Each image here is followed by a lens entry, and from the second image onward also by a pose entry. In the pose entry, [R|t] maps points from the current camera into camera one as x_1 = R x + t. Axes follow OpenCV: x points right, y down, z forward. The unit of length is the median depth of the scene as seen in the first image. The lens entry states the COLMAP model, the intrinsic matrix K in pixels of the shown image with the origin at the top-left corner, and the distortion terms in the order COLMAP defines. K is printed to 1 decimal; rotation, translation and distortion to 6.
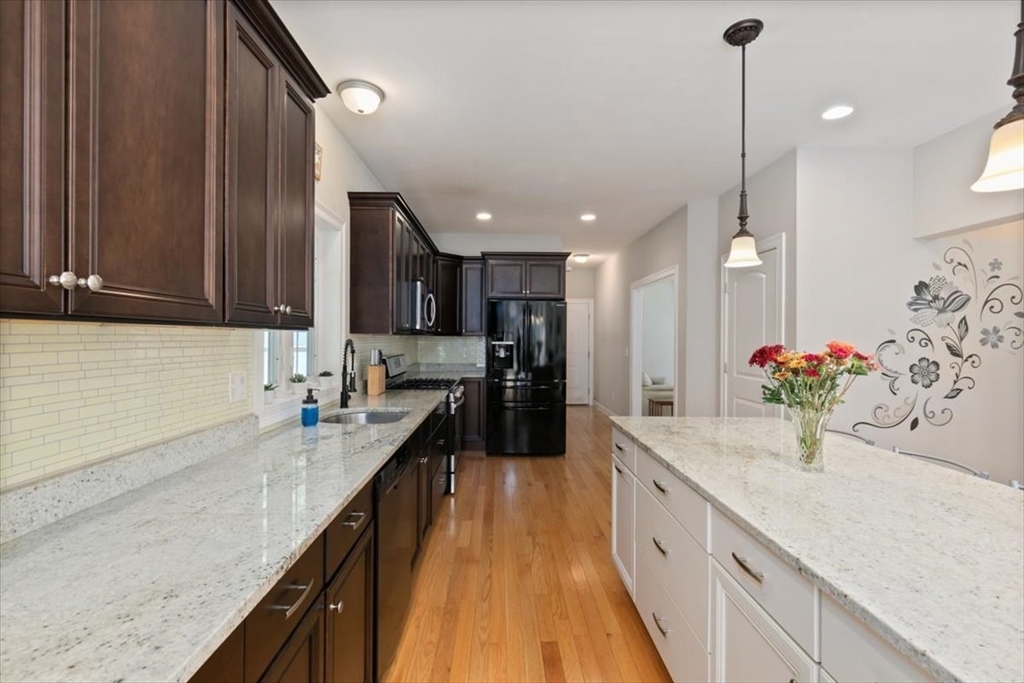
lens RADIAL K [[459.1, 0, 502.1], [0, 459.1, 340.7], [0, 0, 1]] dist [0.002040, -0.001229]
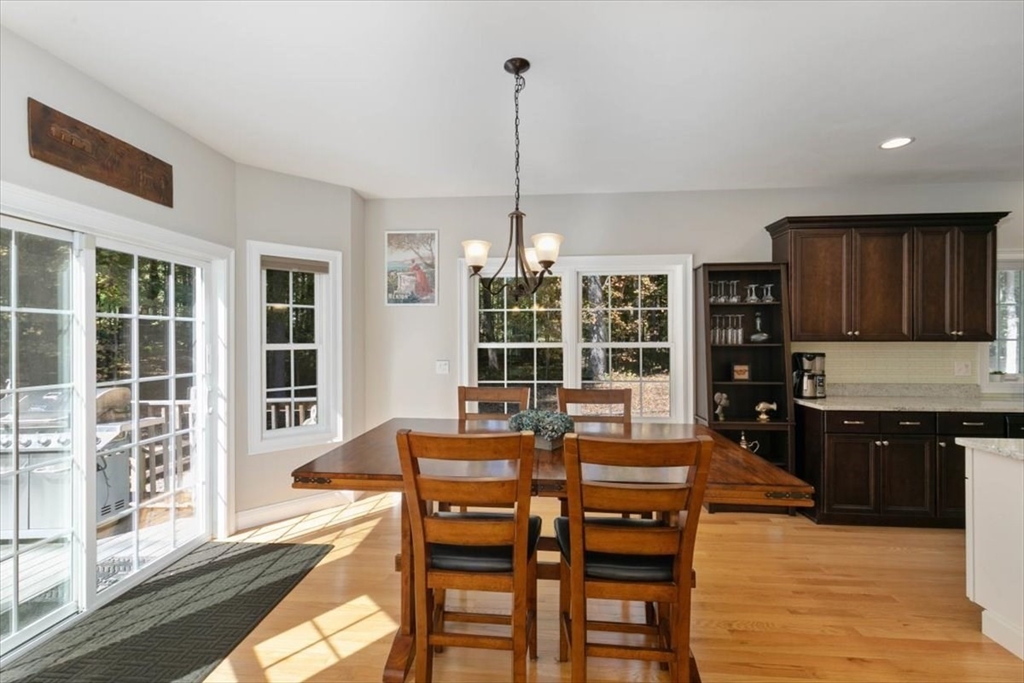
lens RADIAL K [[459.1, 0, 503.1], [0, 459.1, 338.3], [0, 0, 1]] dist [0.002040, -0.001229]
pose [[-0.090573, -0.002633, -0.995886, 0.948439], [-0.003595, 0.999991, -0.002317, -0.013623], [0.995883, 0.003370, -0.090582, -0.493565]]
